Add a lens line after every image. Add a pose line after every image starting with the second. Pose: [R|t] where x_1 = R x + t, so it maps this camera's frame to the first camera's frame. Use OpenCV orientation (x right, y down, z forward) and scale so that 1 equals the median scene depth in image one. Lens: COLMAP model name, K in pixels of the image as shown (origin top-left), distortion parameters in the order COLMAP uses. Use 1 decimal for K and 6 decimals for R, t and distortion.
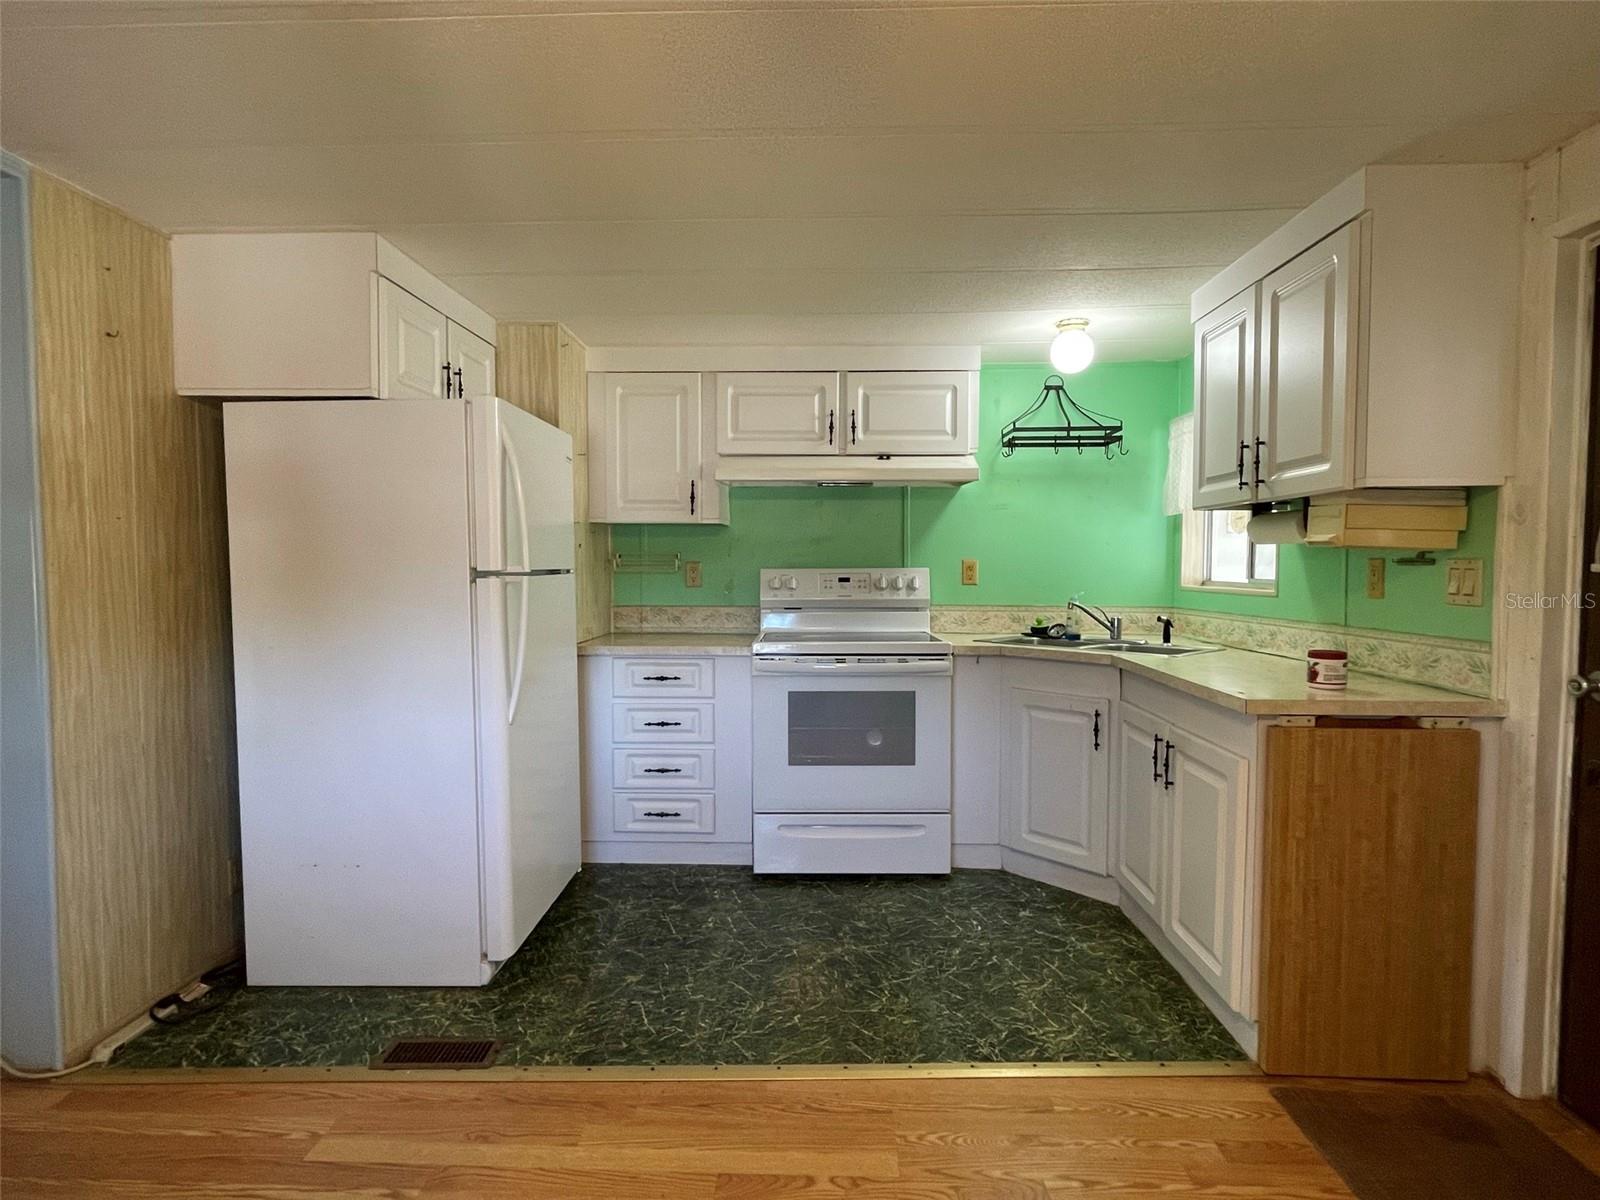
lens RADIAL K [[816.7, 0, 800.0], [0, 816.7, 600.0], [0, 0, 1]] dist [-0.002712, -0.000057]
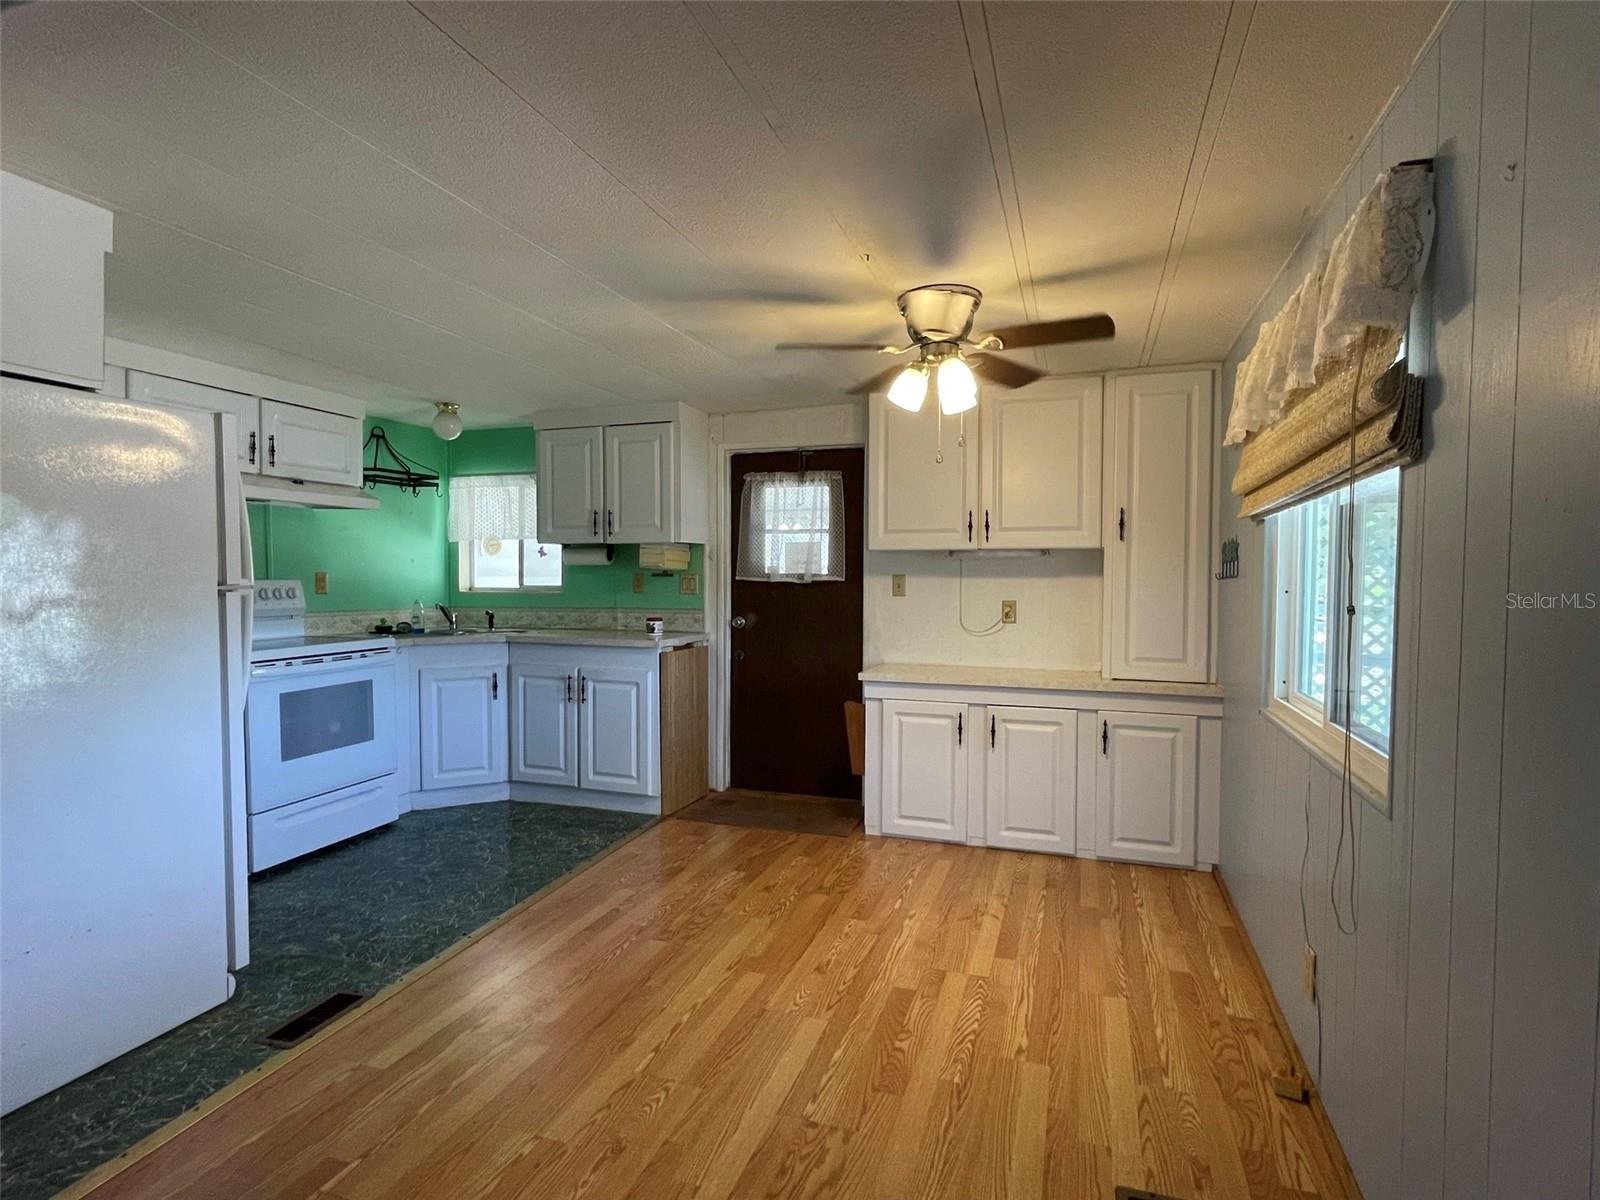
lens RADIAL K [[816.7, 0, 800.0], [0, 816.7, 600.0], [0, 0, 1]] dist [-0.002712, -0.000057]
pose [[0.294995, -0.030418, 0.955015, -1.018677], [0.040050, 0.999008, 0.019448, -0.007785], [-0.954659, 0.032511, 0.295921, 0.015277]]
